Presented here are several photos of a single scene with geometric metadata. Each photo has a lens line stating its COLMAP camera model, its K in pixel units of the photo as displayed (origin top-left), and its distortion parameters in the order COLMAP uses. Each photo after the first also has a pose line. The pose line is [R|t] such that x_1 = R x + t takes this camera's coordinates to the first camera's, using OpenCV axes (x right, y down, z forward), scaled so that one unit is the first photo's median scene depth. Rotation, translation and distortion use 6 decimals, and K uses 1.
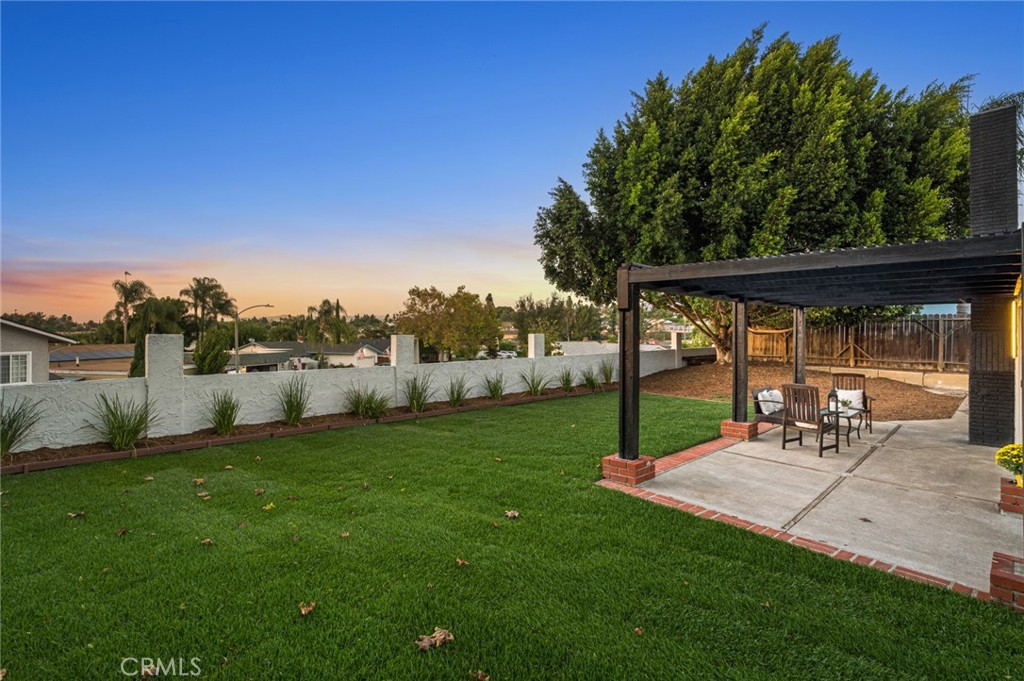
lens RADIAL K [[471.2, 0, 511.7], [0, 471.2, 334.6], [0, 0, 1]] dist [0.003266, 0.000430]
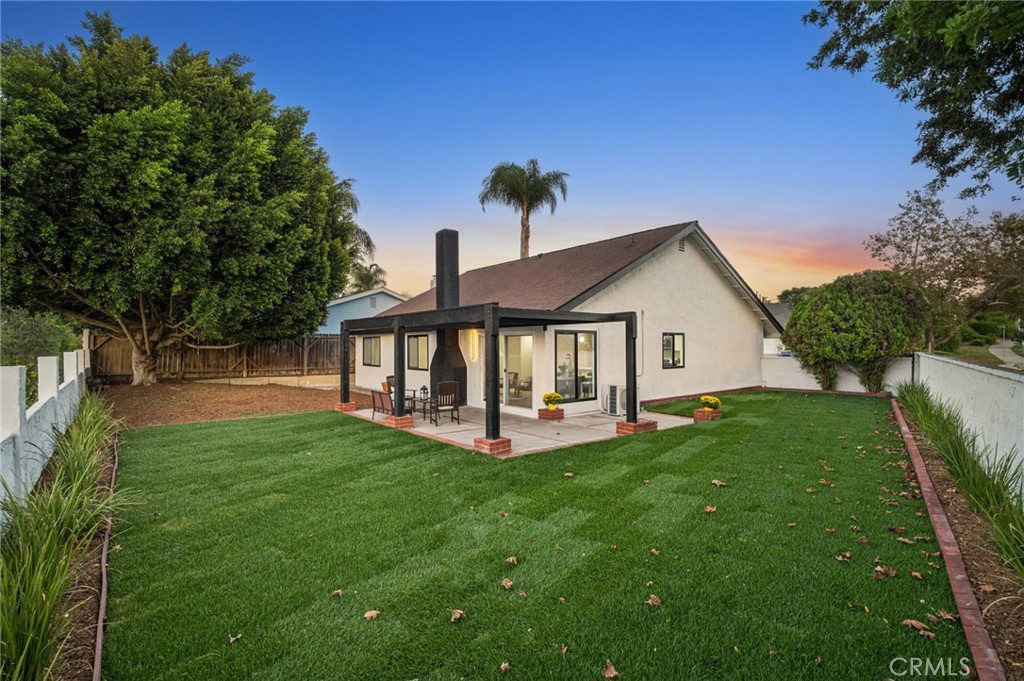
lens RADIAL K [[471.2, 0, 510.7], [0, 471.2, 343.3], [0, 0, 1]] dist [0.003266, 0.000430]
pose [[0.079883, 0.001003, 0.996804, -0.370280], [0.011842, 0.999928, -0.001955, -0.003587], [-0.996734, 0.011960, 0.079865, 0.274061]]
